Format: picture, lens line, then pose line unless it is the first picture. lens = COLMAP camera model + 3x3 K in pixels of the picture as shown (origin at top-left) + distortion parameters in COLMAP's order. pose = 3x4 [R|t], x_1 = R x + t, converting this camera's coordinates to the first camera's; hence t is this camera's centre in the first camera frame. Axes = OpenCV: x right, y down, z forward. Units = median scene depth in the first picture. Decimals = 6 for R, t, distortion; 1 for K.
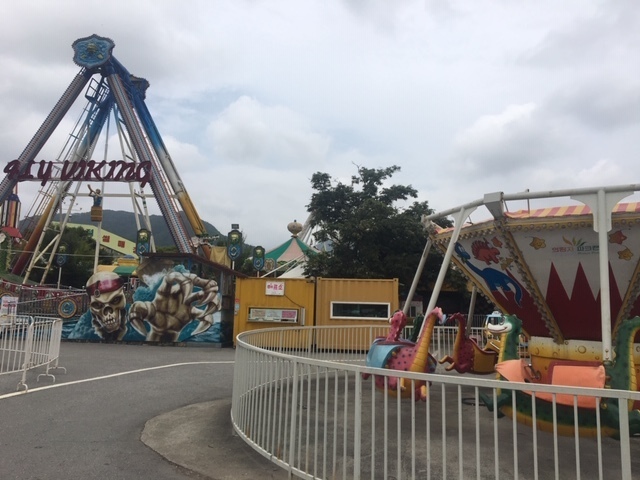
lens RADIAL K [[534.6, 0, 320.9], [0, 534.6, 237.2], [0, 0, 1]] dist [0.032130, -0.006544]
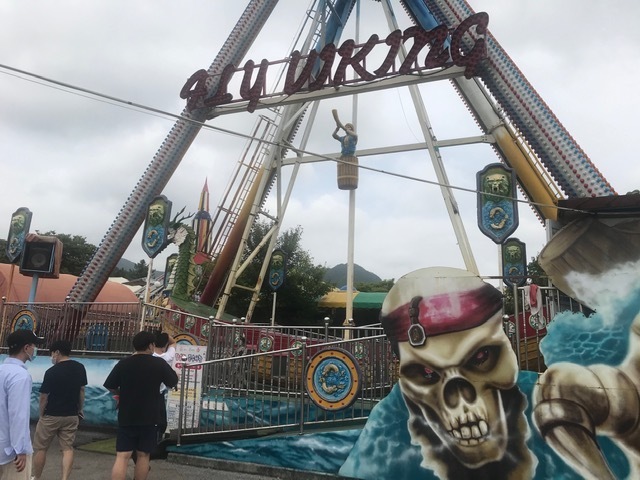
lens RADIAL K [[523.6, 0, 319.0], [0, 523.6, 240.3], [0, 0, 1]] dist [0.019226, 0.006939]
pose [[0.951611, -0.056714, -0.302025, -0.375066], [0.028838, 0.994966, -0.095970, 0.076000], [0.305948, 0.082616, 0.948457, 0.678595]]
